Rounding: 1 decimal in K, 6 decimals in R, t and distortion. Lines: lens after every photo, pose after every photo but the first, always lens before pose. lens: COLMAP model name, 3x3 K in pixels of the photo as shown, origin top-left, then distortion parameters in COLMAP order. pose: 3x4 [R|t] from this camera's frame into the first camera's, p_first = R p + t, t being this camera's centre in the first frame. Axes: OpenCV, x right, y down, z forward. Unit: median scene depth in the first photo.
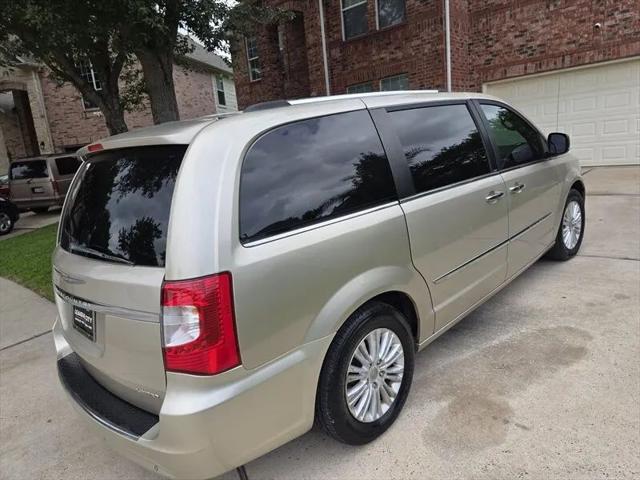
lens RADIAL K [[434.5, 0, 326.2], [0, 434.5, 238.2], [0, 0, 1]] dist [0.059178, -0.057976]
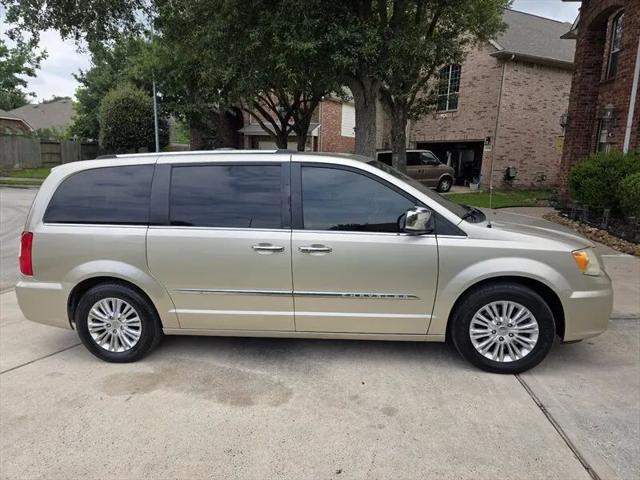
lens RADIAL K [[434.5, 0, 310.7], [0, 434.5, 233.1], [0, 0, 1]] dist [0.059178, -0.057976]
pose [[0.597767, 0.244910, -0.763344, 0.408981], [-0.238860, 0.963356, 0.122032, -0.093501], [0.765258, 0.109385, 0.634362, 0.114890]]
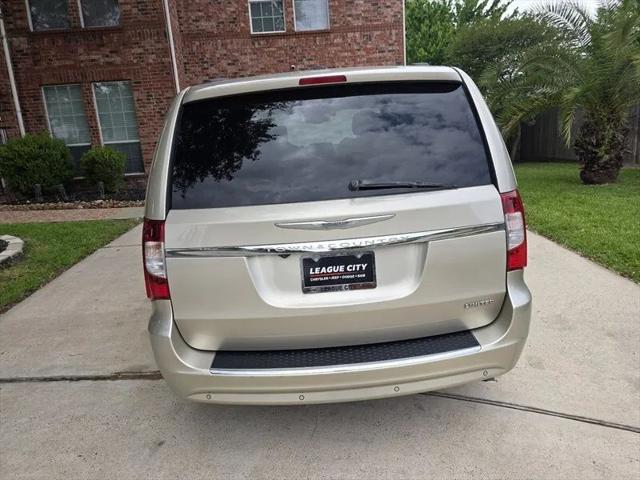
lens RADIAL K [[434.5, 0, 325.2], [0, 434.5, 238.5], [0, 0, 1]] dist [0.059178, -0.057976]
pose [[0.689979, -0.103374, 0.716410, -0.266629], [0.150167, 0.988659, -0.001969, 0.025680], [-0.708082, 0.108939, 0.697677, 0.093517]]
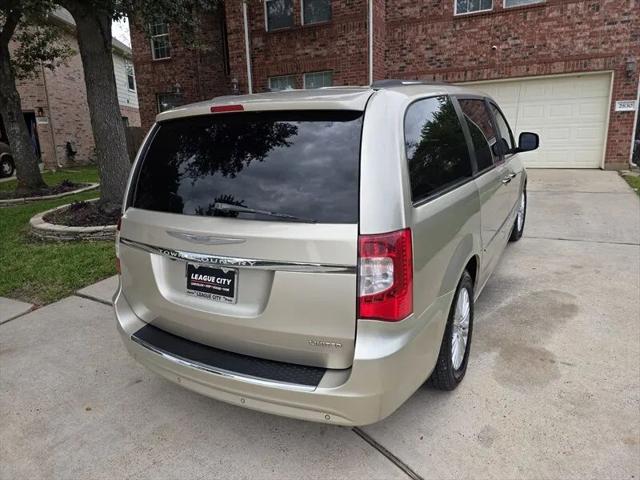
lens RADIAL K [[434.5, 0, 325.8], [0, 434.5, 227.7], [0, 0, 1]] dist [0.059178, -0.057976]
pose [[0.961056, 0.011726, 0.276104, -0.128186], [-0.008490, 0.999881, -0.012914, 0.016193], [-0.276222, 0.010067, 0.961041, -0.000320]]
